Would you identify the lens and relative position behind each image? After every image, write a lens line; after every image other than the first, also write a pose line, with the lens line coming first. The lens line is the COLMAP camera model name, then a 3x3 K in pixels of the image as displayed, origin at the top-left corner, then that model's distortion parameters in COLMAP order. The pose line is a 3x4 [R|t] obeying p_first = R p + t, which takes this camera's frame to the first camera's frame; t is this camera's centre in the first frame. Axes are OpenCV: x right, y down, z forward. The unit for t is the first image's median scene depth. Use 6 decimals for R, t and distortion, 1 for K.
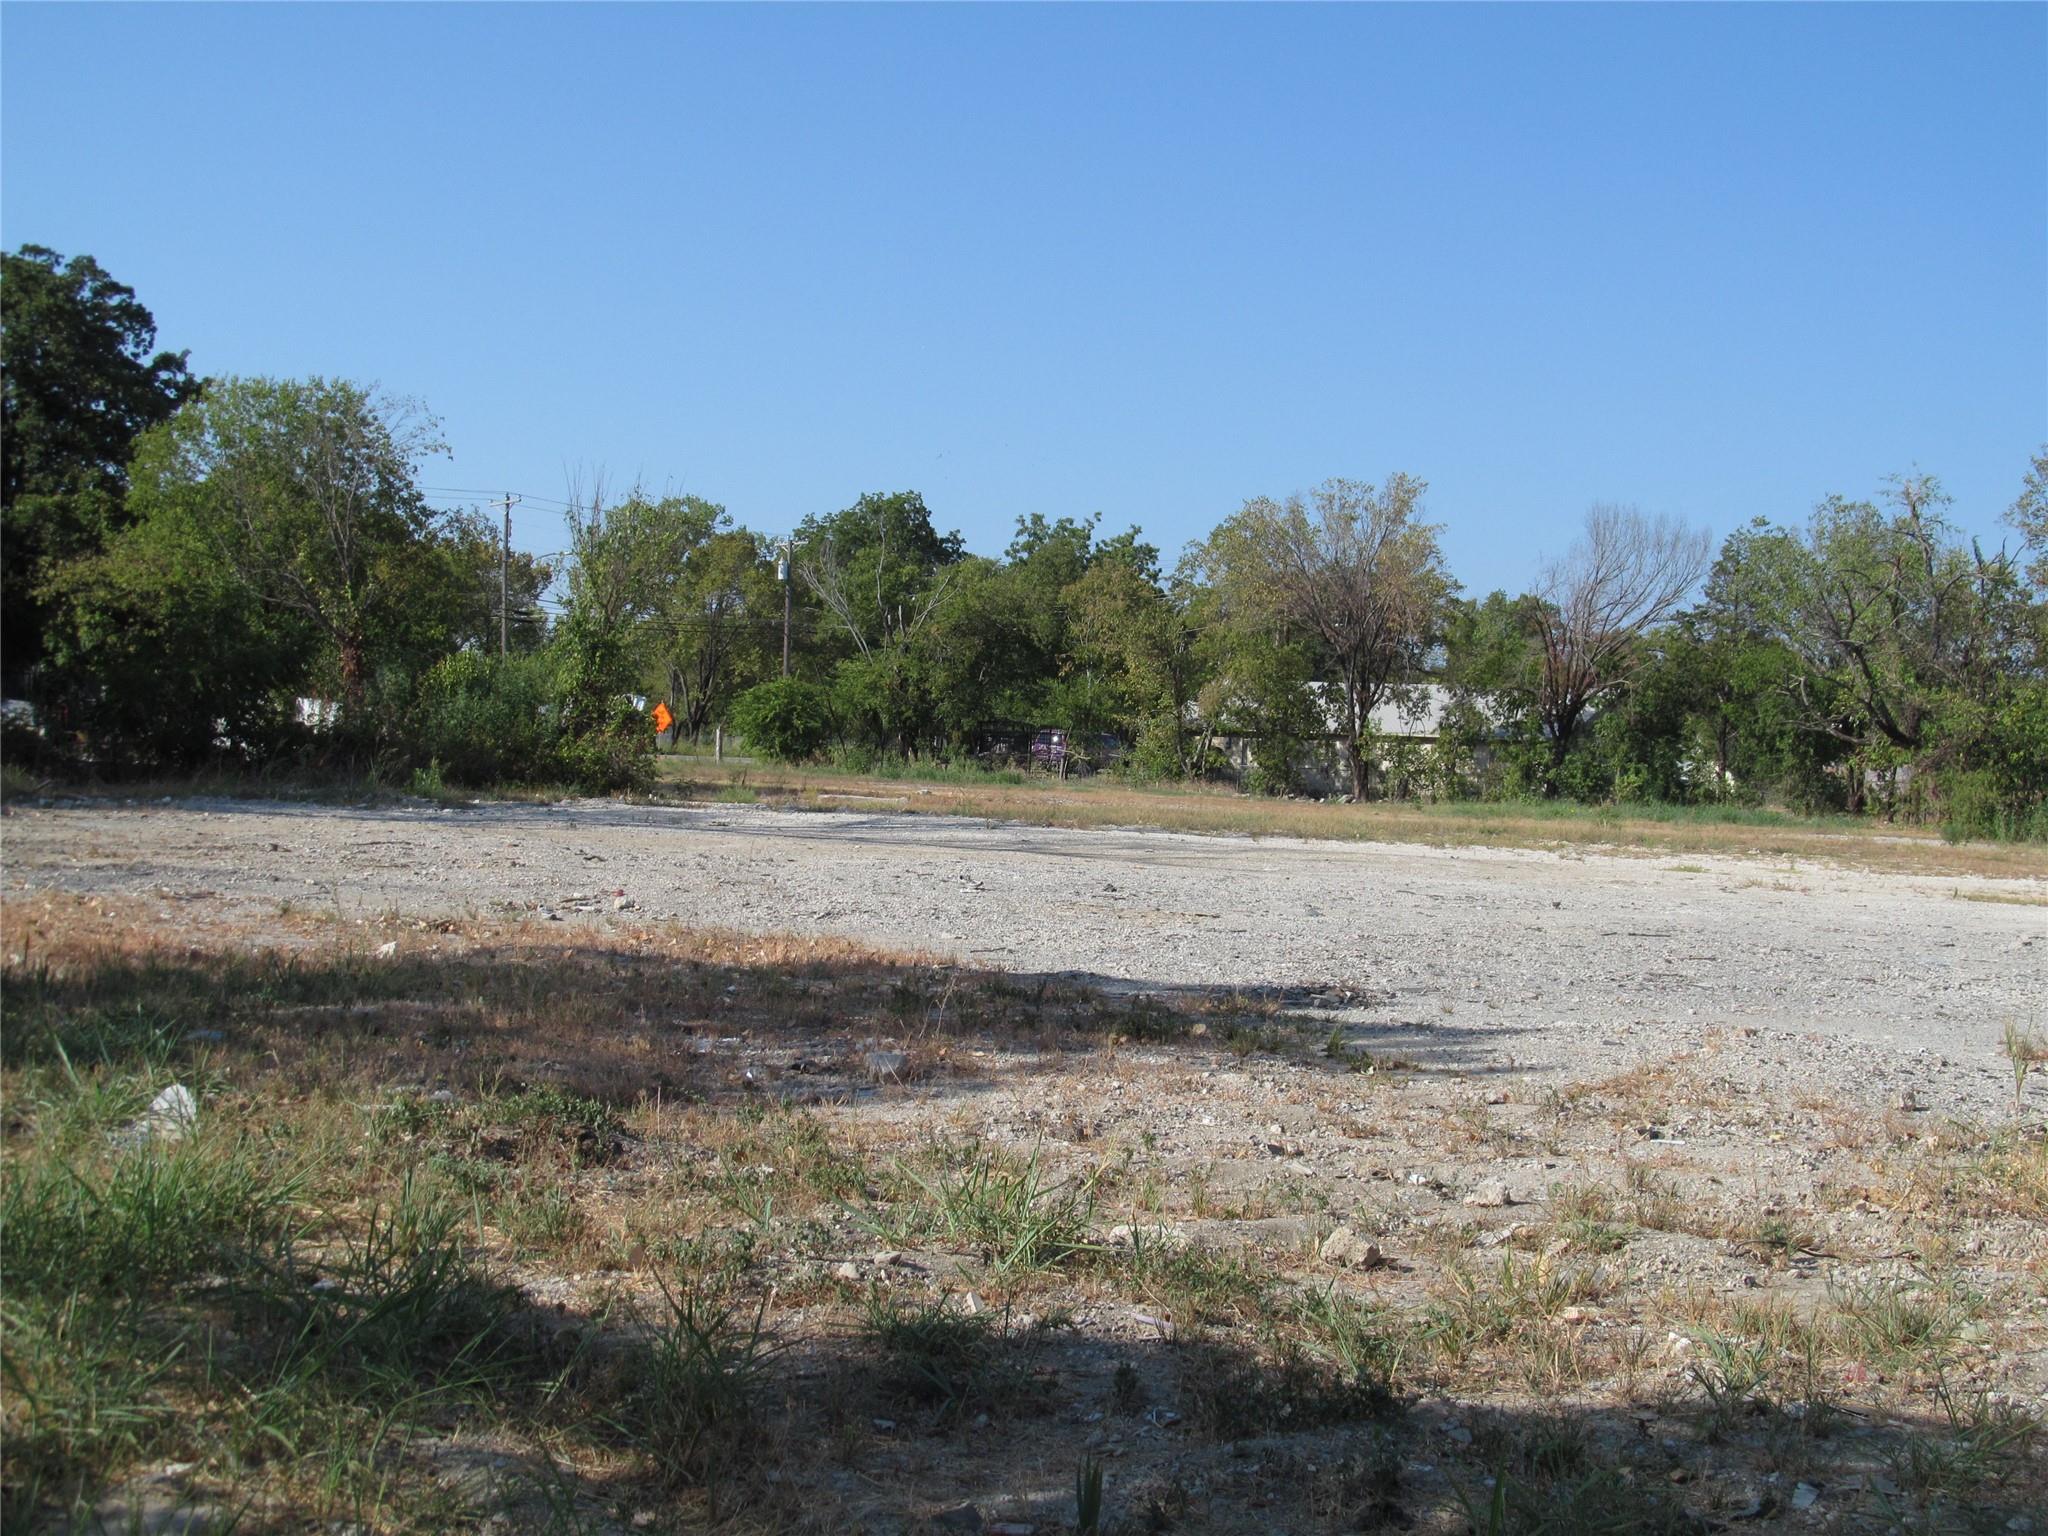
lens RADIAL K [[2781.9, 0, 1022.6], [0, 2781.9, 766.1], [0, 0, 1]] dist [-0.133571, 0.000000]
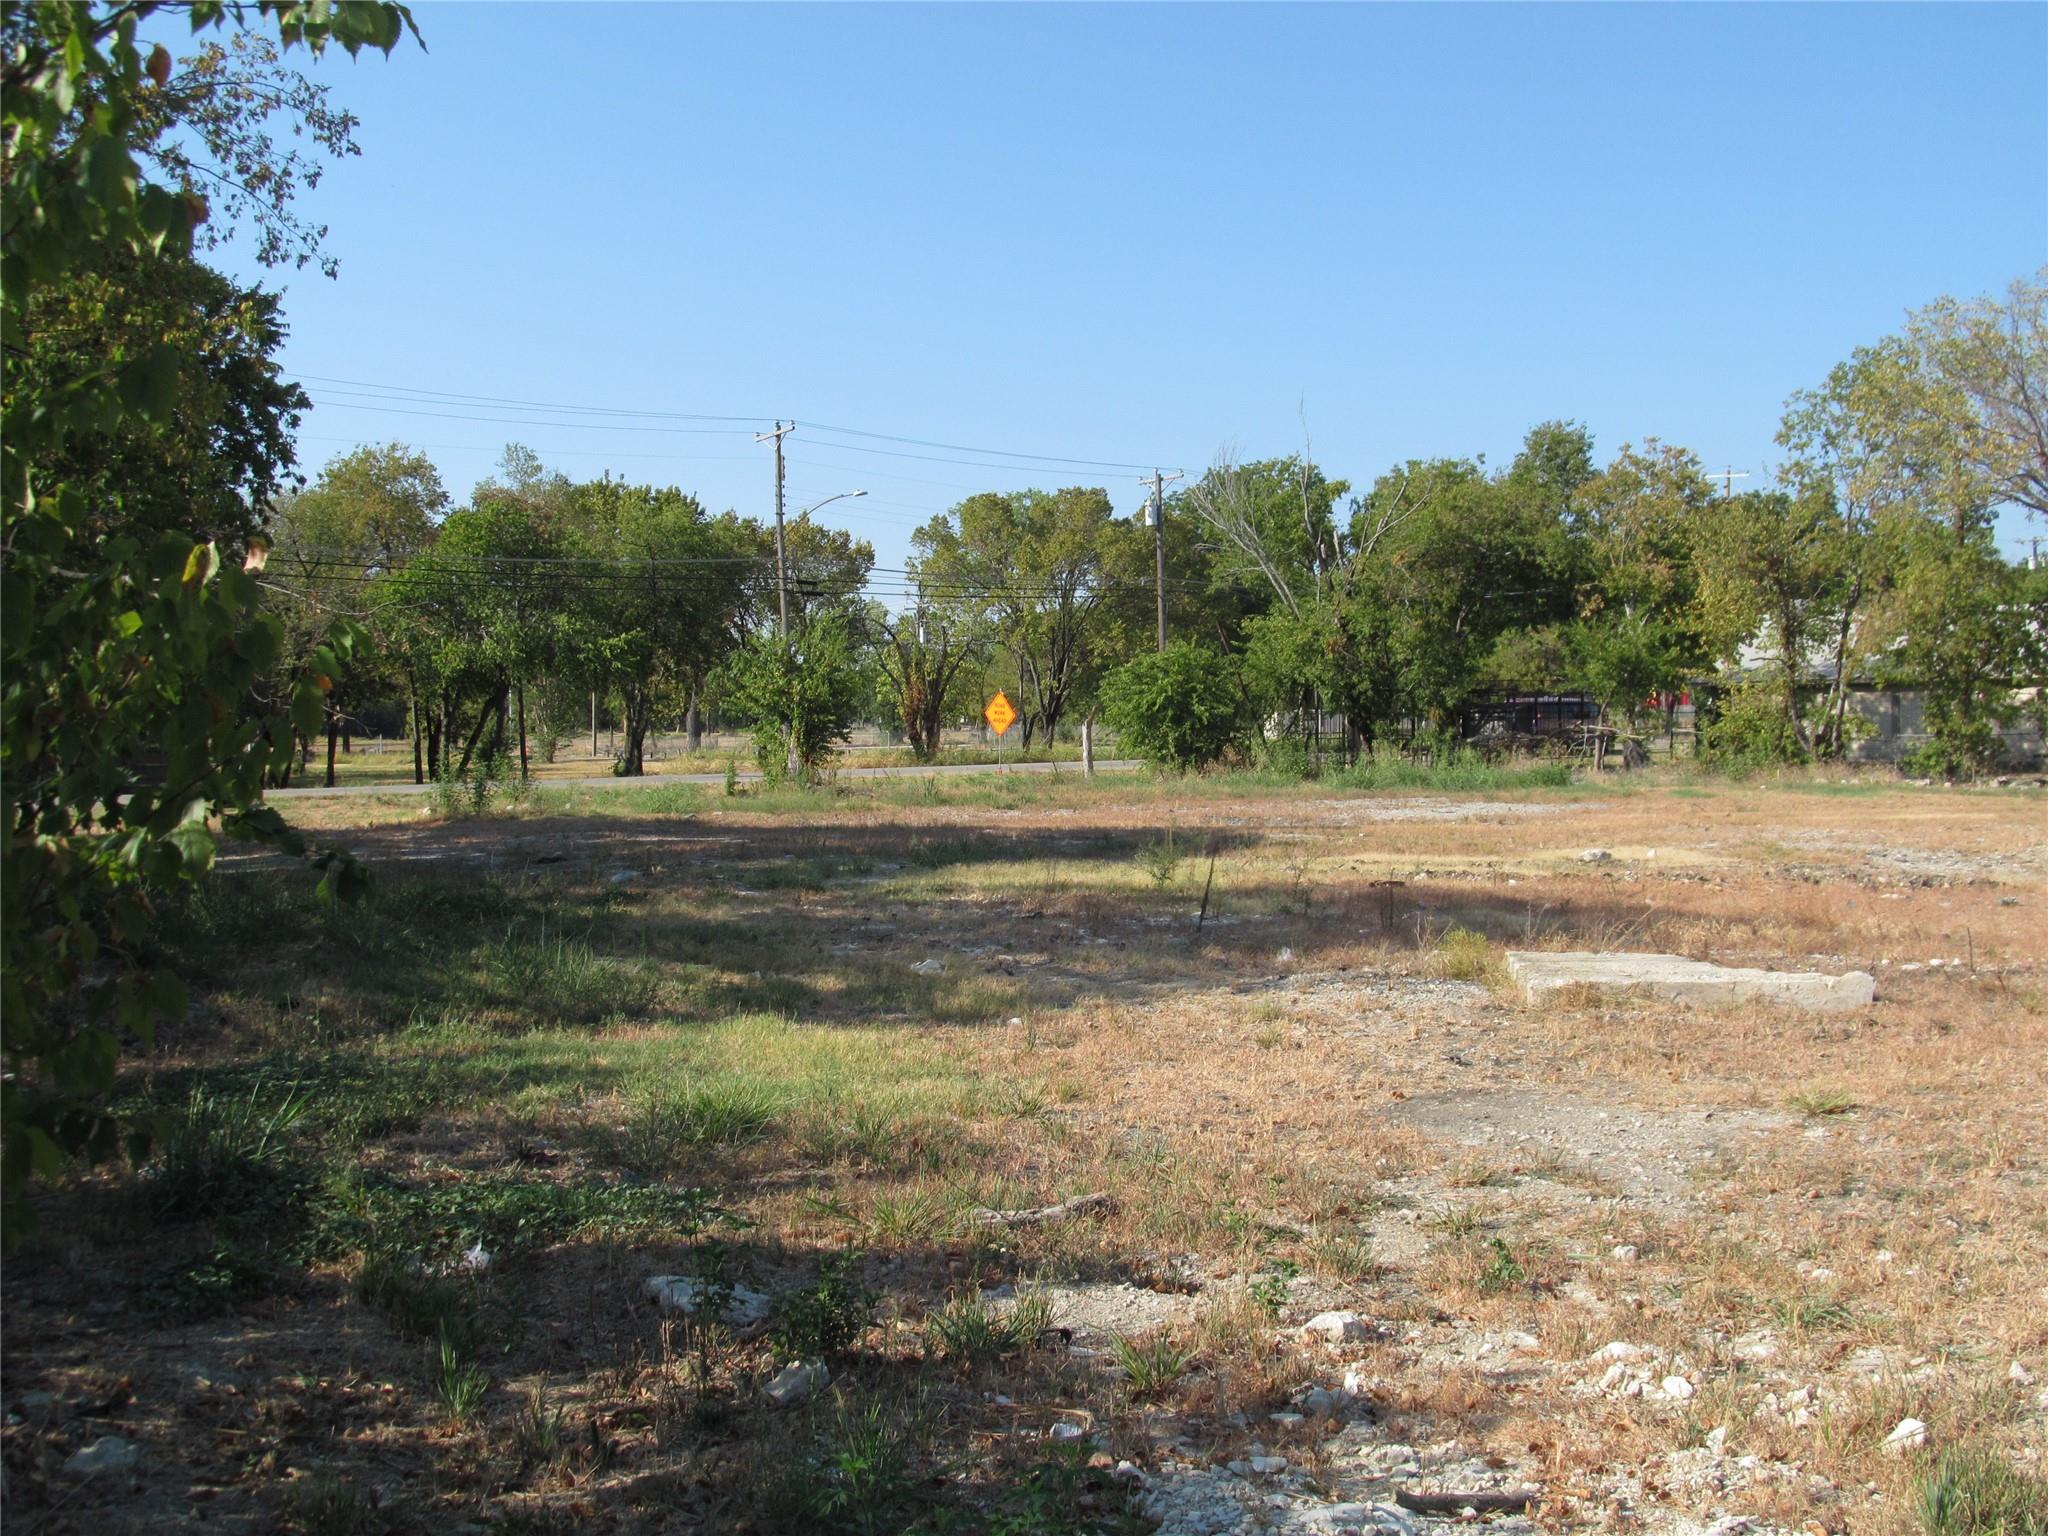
lens RADIAL K [[2262.6, 0, 1023.9], [0, 2262.6, 766.8], [0, 0, 1]] dist [-0.055305, 0.000000]
pose [[0.989916, -0.056700, -0.129816, -0.051678], [0.058157, 0.998280, 0.007454, -0.008064], [0.129170, -0.014929, 0.991510, 0.437981]]
